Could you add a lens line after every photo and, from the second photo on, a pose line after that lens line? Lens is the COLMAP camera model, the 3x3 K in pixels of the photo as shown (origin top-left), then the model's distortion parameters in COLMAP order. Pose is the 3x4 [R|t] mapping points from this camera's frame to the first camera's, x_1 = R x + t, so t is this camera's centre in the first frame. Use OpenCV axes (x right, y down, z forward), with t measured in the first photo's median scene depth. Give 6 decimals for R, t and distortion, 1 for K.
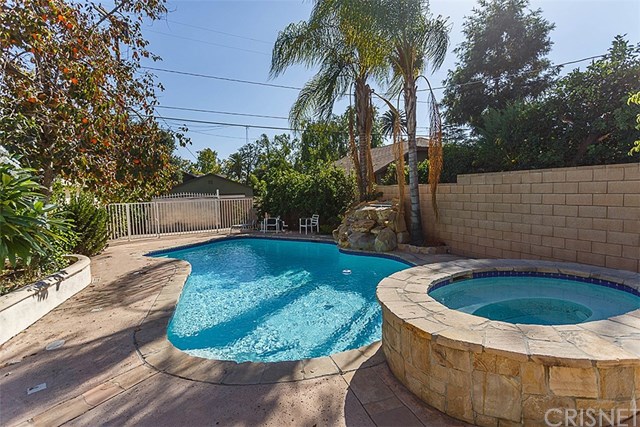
lens RADIAL K [[328.7, 0, 320.3], [0, 328.7, 211.4], [0, 0, 1]] dist [-0.003999, 0.000141]
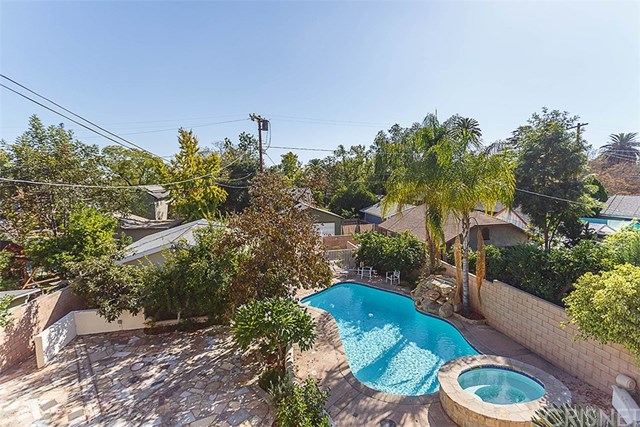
lens RADIAL K [[310.4, 0, 323.4], [0, 310.4, 212.2], [0, 0, 1]] dist [0.003741, 0.000463]
pose [[0.979362, 0.040187, -0.198078, -0.087835], [-0.033796, 0.998797, 0.035543, -0.340006], [0.199268, -0.028115, 0.979542, -0.489188]]
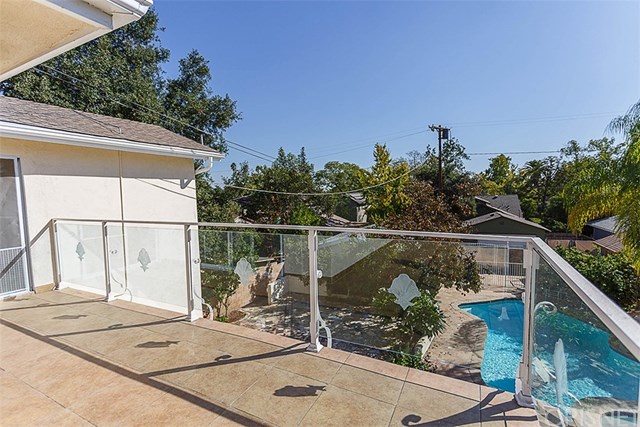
lens RADIAL K [[310.4, 0, 315.0], [0, 310.4, 208.6], [0, 0, 1]] dist [0.003741, 0.000463]
pose [[0.652156, 0.055860, -0.756024, 0.172220], [-0.051496, 0.998242, 0.029335, -0.337814], [0.756333, 0.019801, 0.653887, -0.587397]]
